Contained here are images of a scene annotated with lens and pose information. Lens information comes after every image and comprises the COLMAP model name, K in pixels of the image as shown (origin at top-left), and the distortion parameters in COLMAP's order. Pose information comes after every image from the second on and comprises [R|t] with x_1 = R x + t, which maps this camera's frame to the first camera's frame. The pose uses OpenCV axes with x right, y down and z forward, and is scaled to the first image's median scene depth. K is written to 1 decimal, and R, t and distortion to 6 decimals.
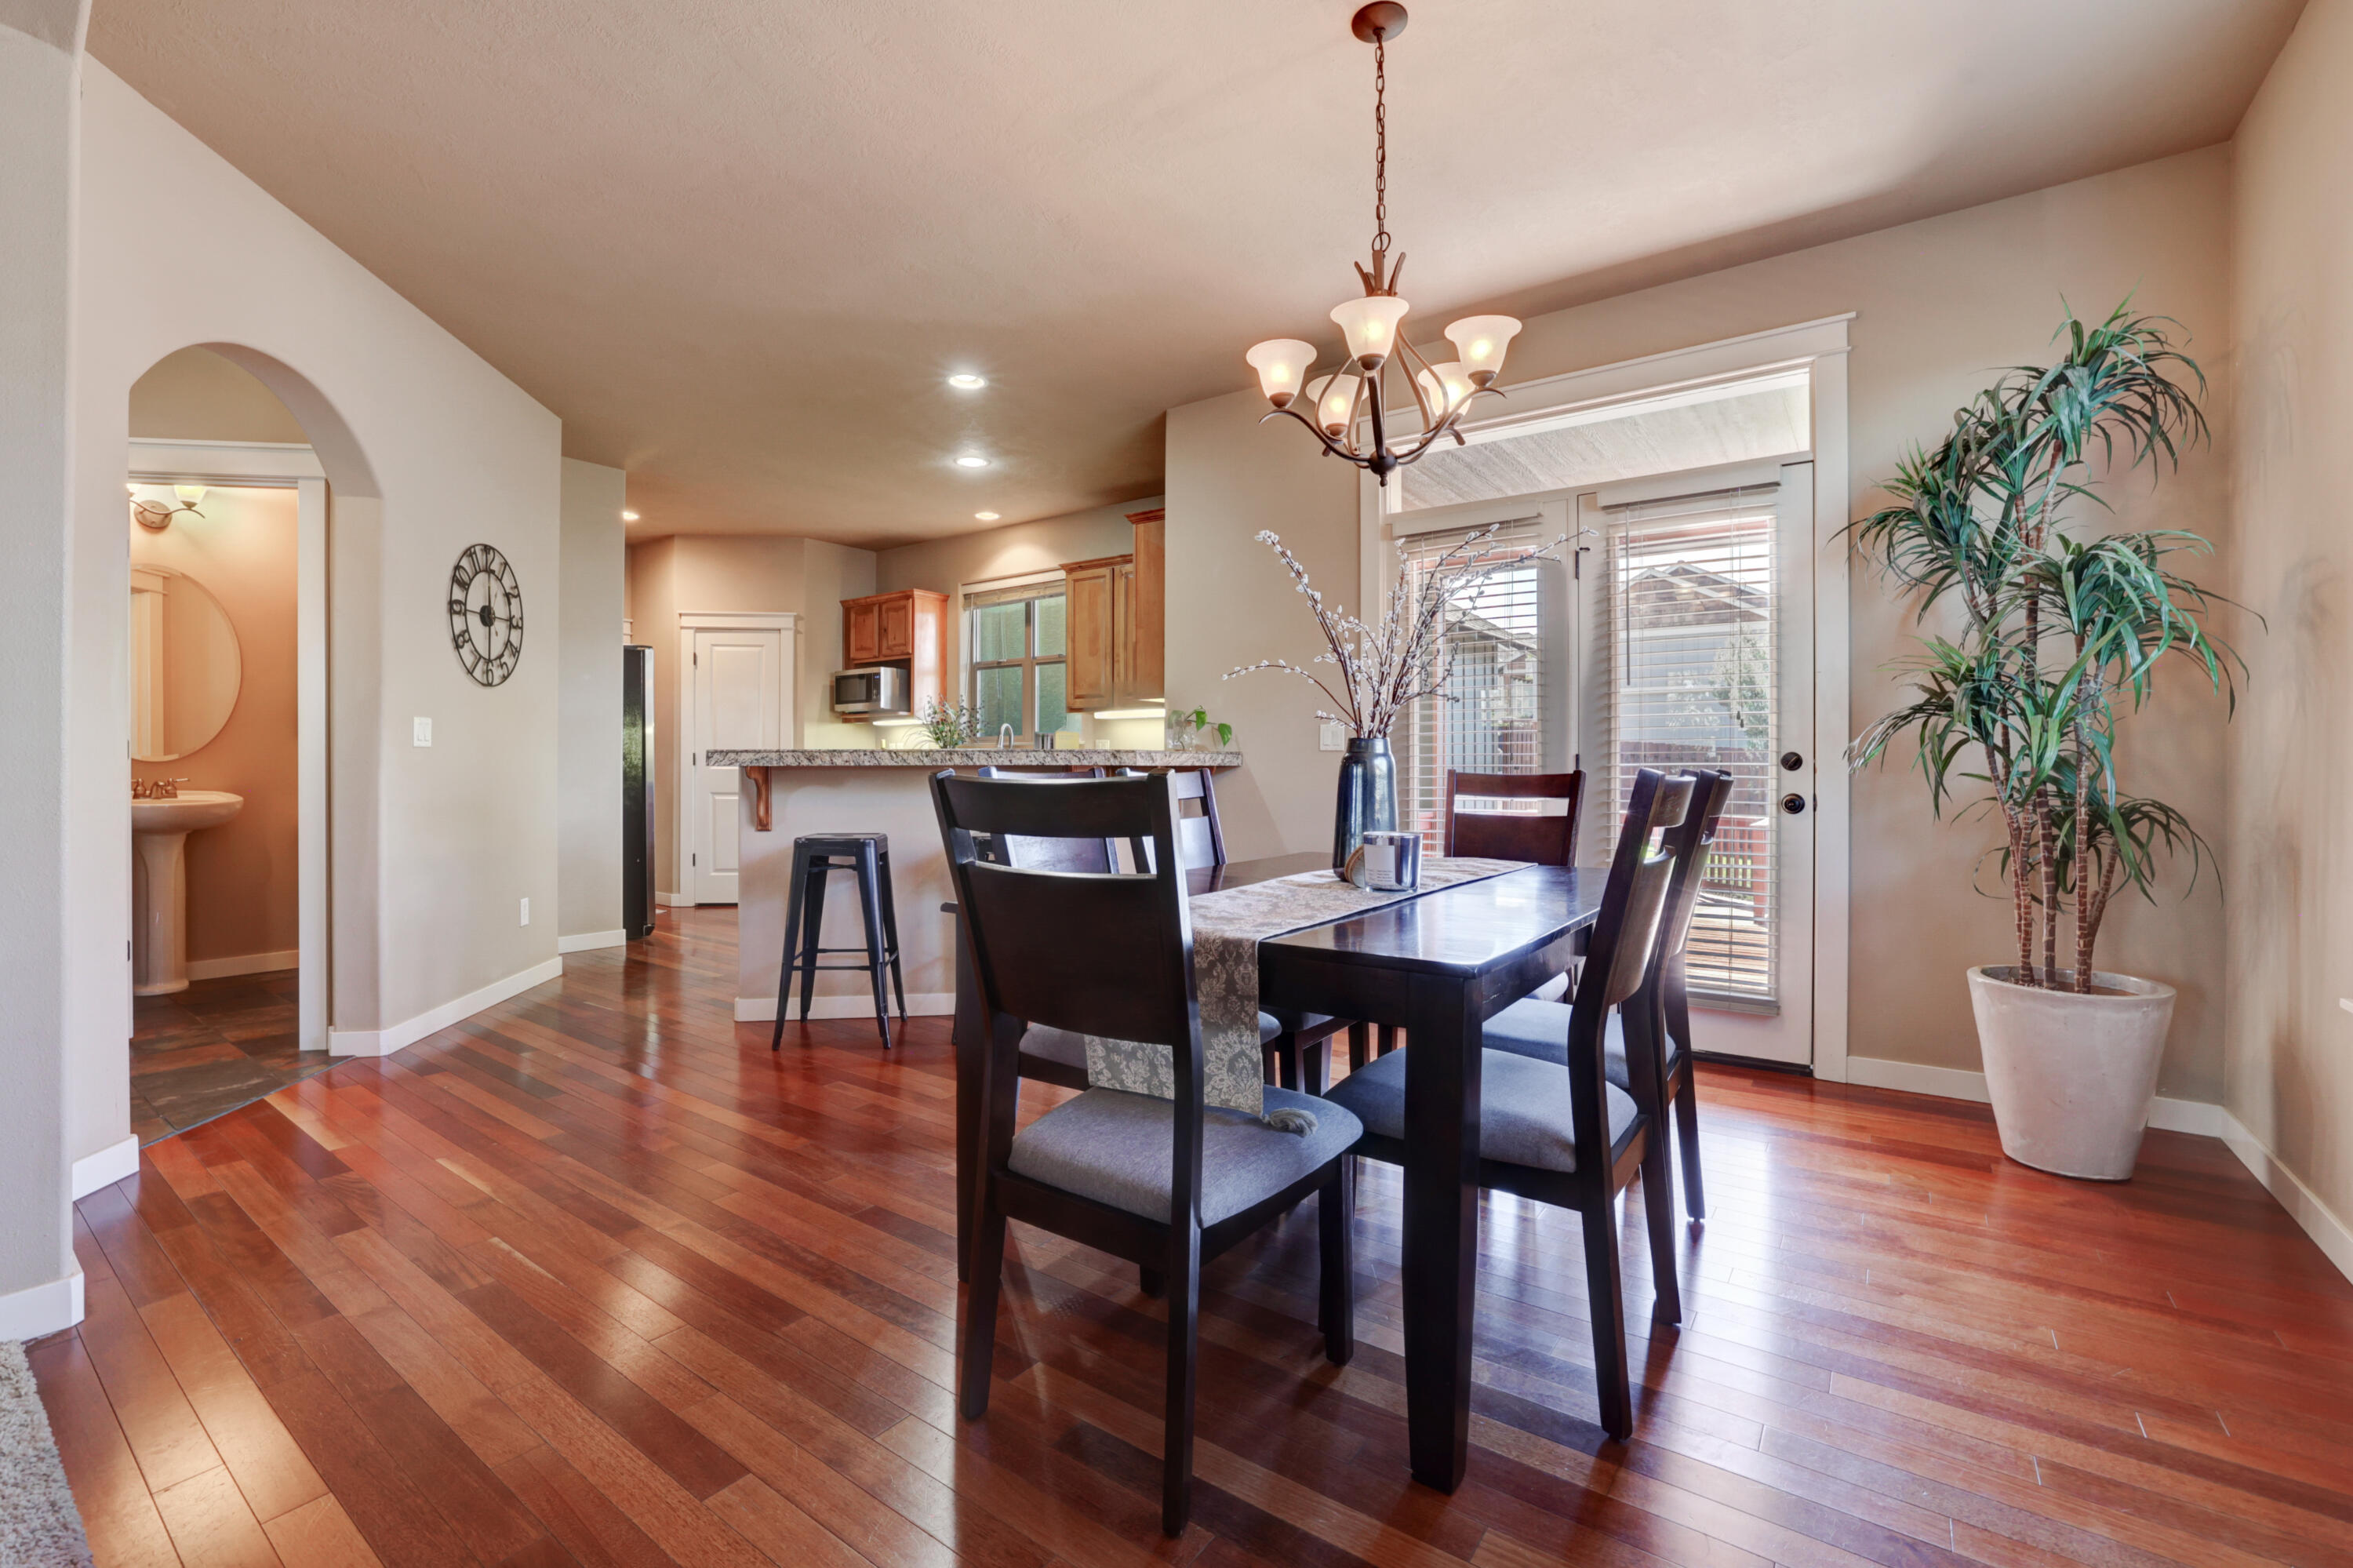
lens RADIAL K [[1003.1, 0, 1159.0], [0, 1003.1, 766.1], [0, 0, 1]] dist [-0.045842, 0.018536]
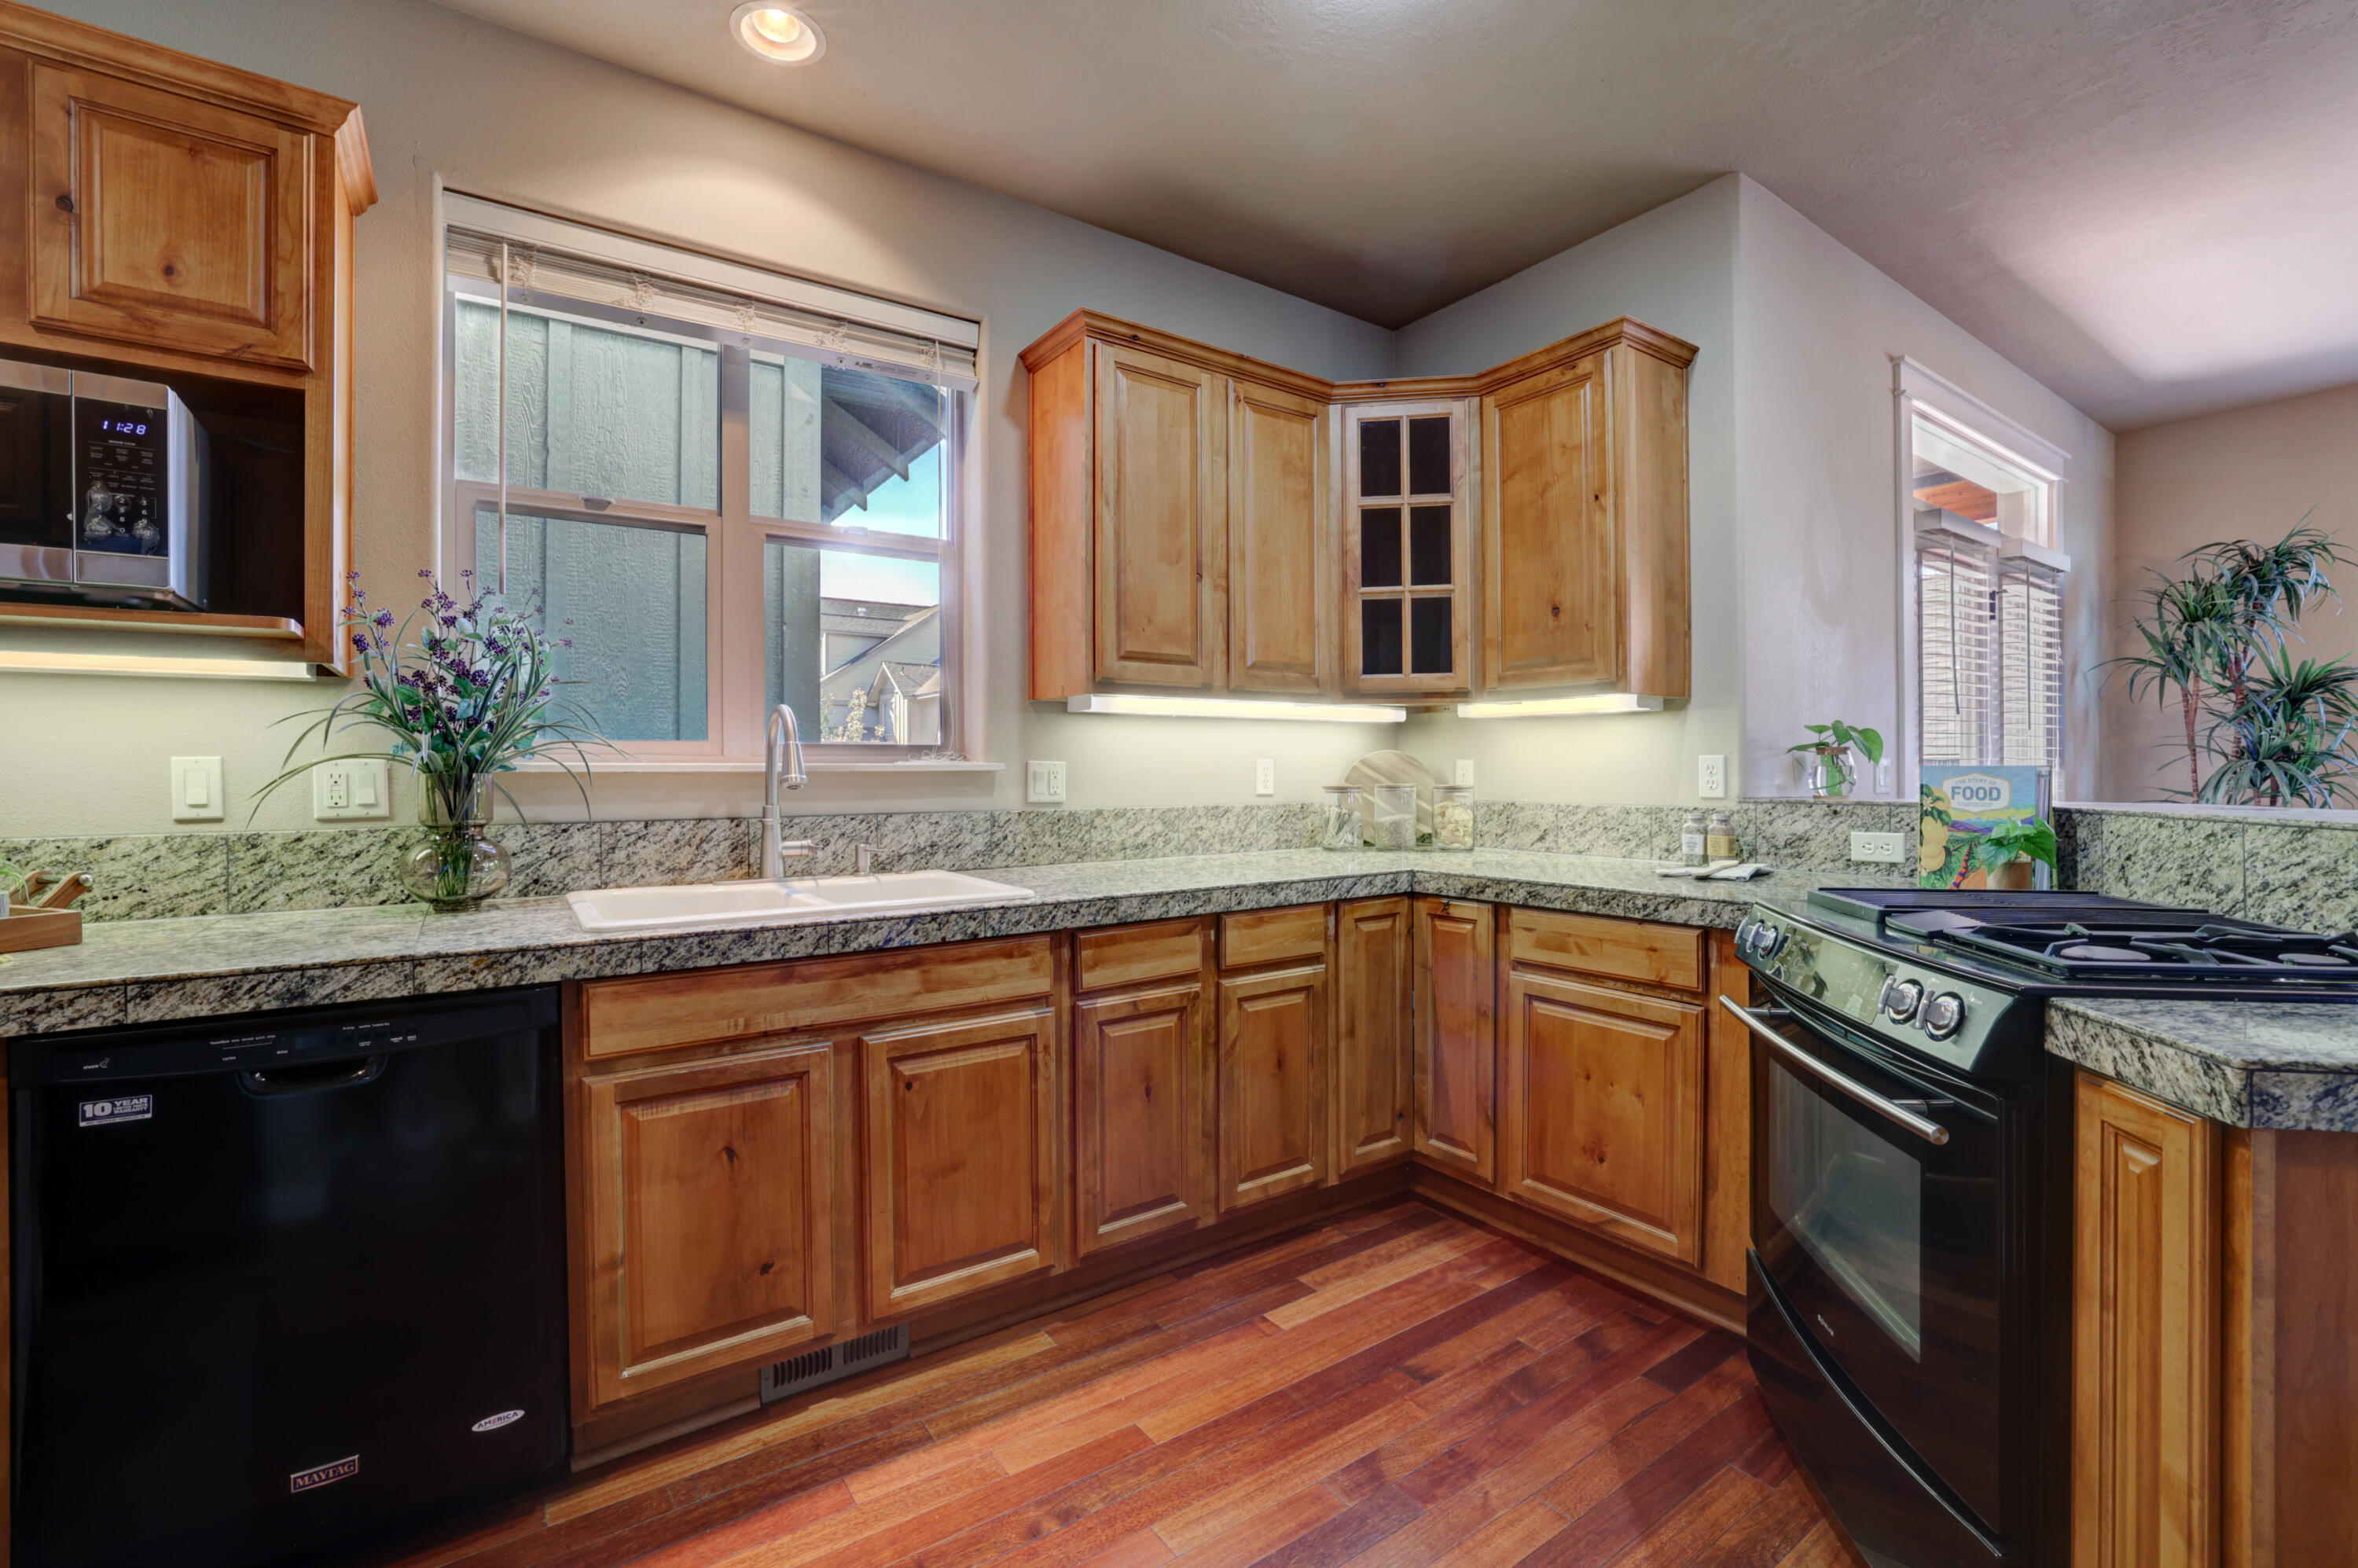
lens RADIAL K [[1010.8, 0, 1185.2], [0, 1010.8, 771.8], [0, 0, 1]] dist [-0.047746, 0.018777]
pose [[0.323510, -0.002007, 0.946223, -0.465431], [0.002119, 0.999997, 0.001397, -0.023881], [-0.946222, 0.001553, 0.323513, 0.861239]]
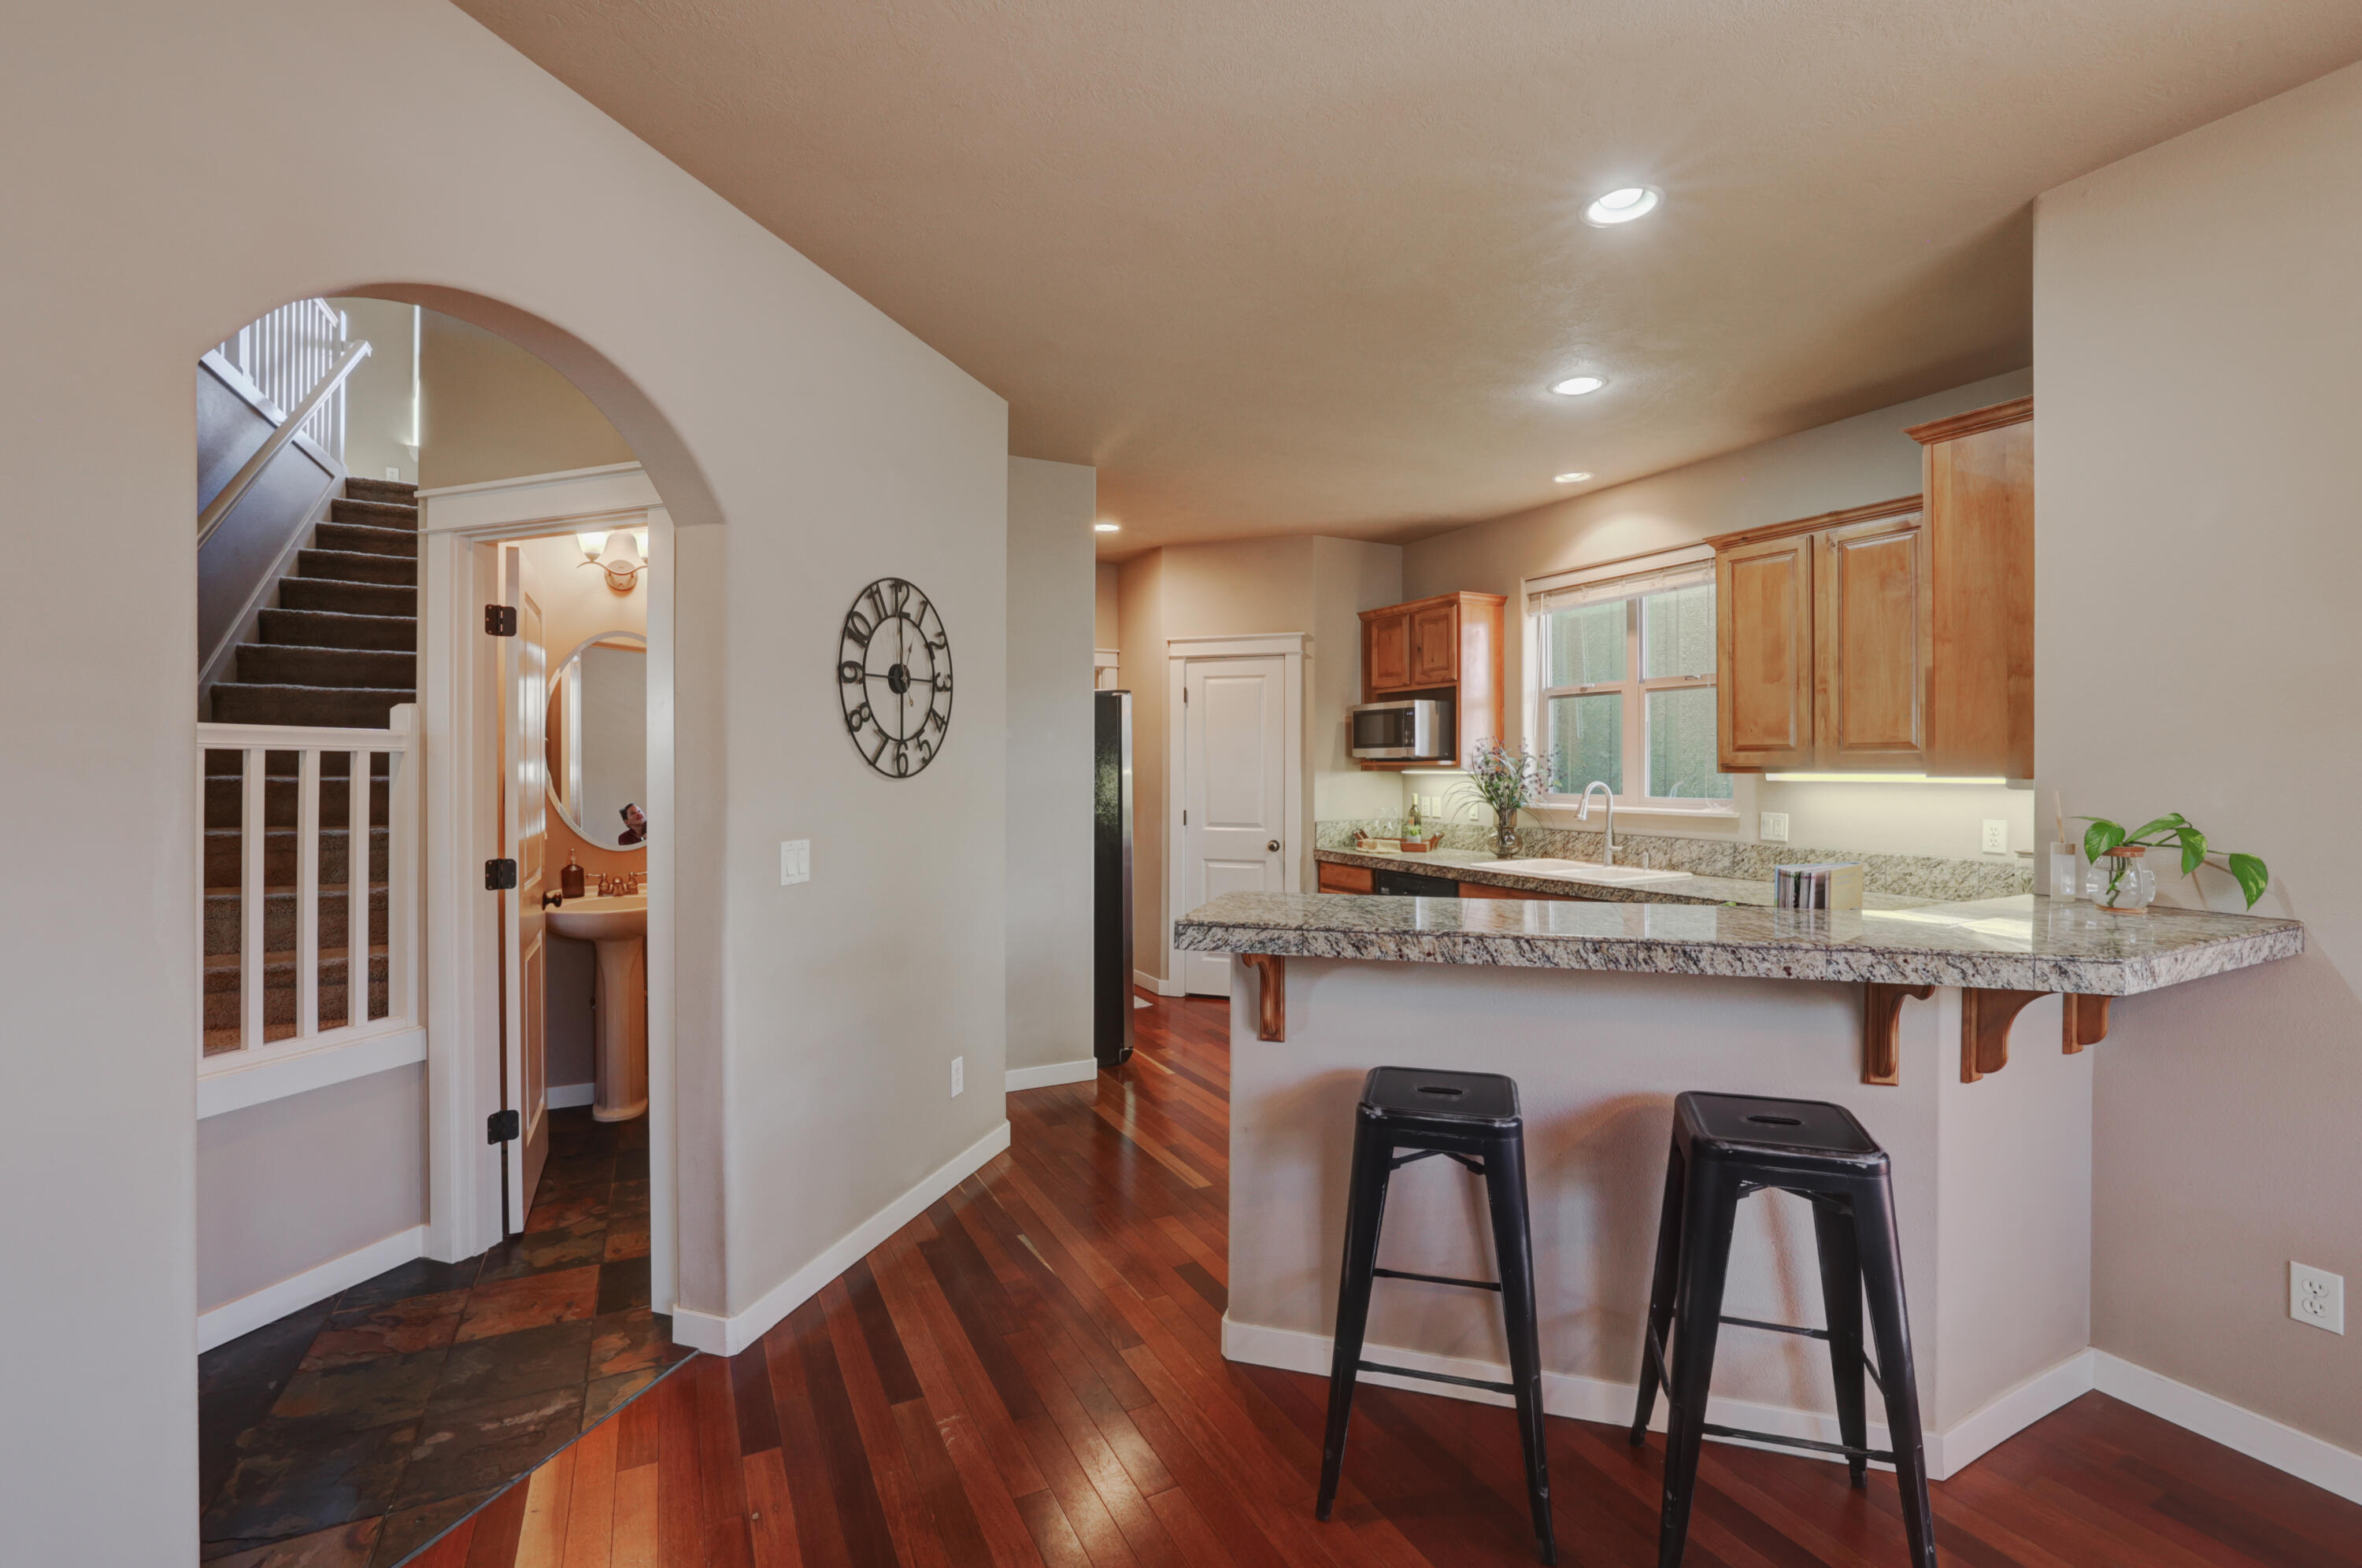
lens RADIAL K [[1006.8, 0, 1163.4], [0, 1006.8, 766.0], [0, 0, 1]] dist [-0.045842, 0.018536]
pose [[0.889721, 0.001923, -0.456501, -0.121612], [-0.000572, 0.999995, 0.003098, -0.061009], [0.456504, -0.002495, 0.889718, 0.295082]]
